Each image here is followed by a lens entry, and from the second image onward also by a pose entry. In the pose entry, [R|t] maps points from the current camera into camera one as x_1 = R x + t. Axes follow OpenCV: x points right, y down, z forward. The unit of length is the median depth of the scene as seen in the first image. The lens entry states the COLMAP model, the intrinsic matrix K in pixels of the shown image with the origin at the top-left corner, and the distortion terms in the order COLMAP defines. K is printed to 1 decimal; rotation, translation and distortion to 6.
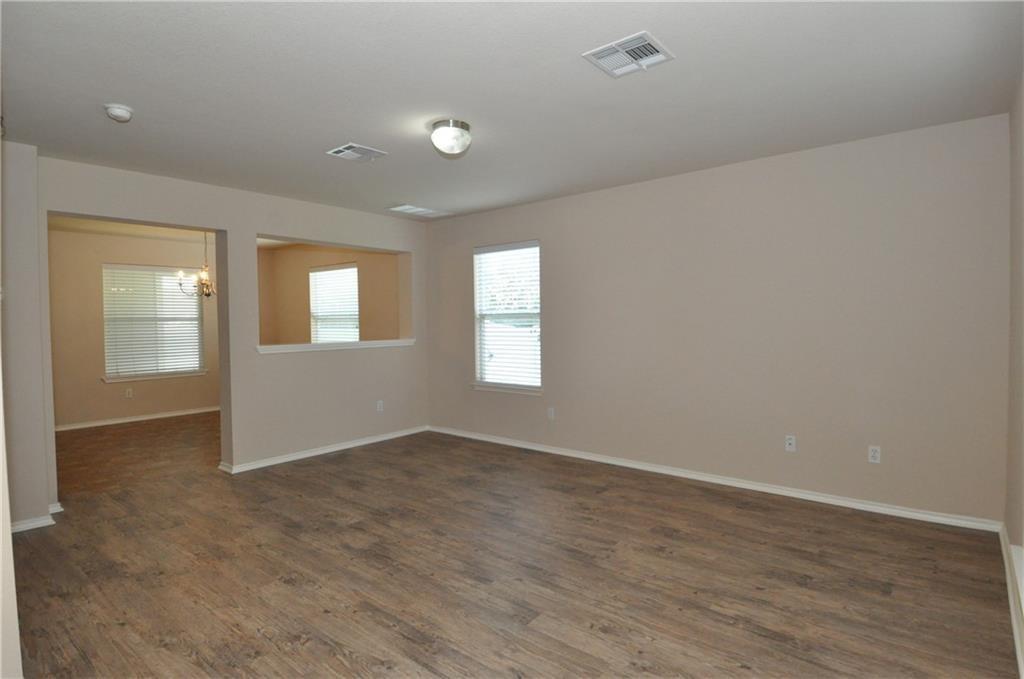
lens RADIAL K [[544.7, 0, 518.4], [0, 544.7, 333.6], [0, 0, 1]] dist [0.004575, -0.016456]
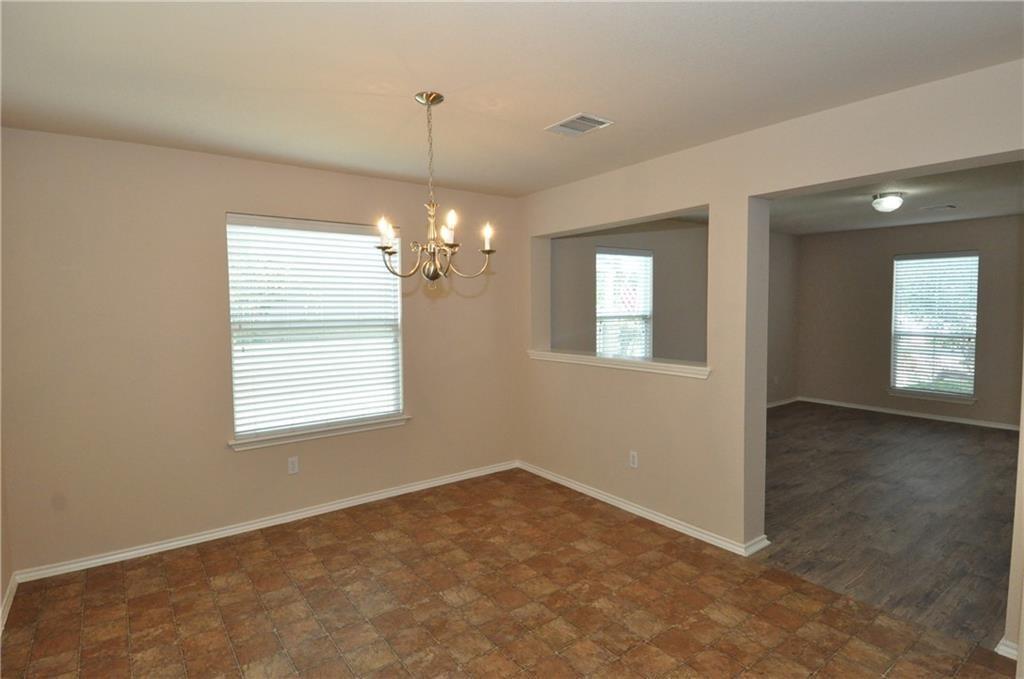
lens RADIAL K [[544.7, 0, 518.7], [0, 544.7, 335.2], [0, 0, 1]] dist [0.004575, -0.016456]
pose [[0.248225, -0.036471, 0.968016, -1.676970], [0.040596, 0.998805, 0.027222, -0.055221], [-0.967851, 0.032540, 0.249409, 1.483023]]
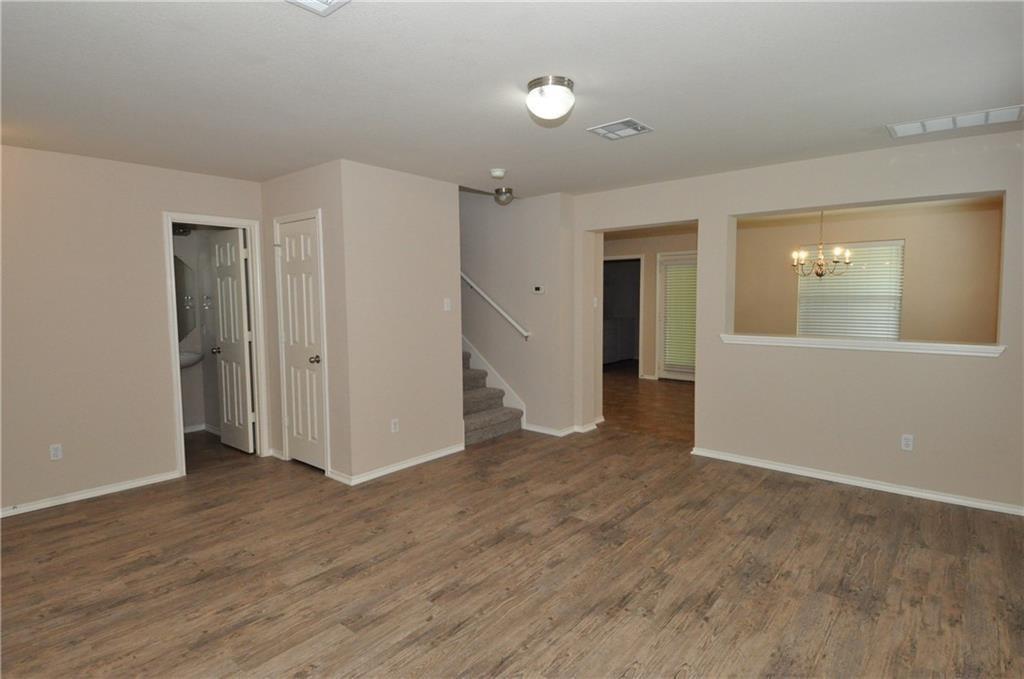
lens RADIAL K [[544.7, 0, 515.8], [0, 544.7, 336.4], [0, 0, 1]] dist [0.004575, -0.016456]
pose [[-0.025192, 0.094736, -0.995184, 0.654521], [-0.026564, 0.995085, 0.095399, -0.073855], [0.999330, 0.028840, -0.022552, 0.896507]]
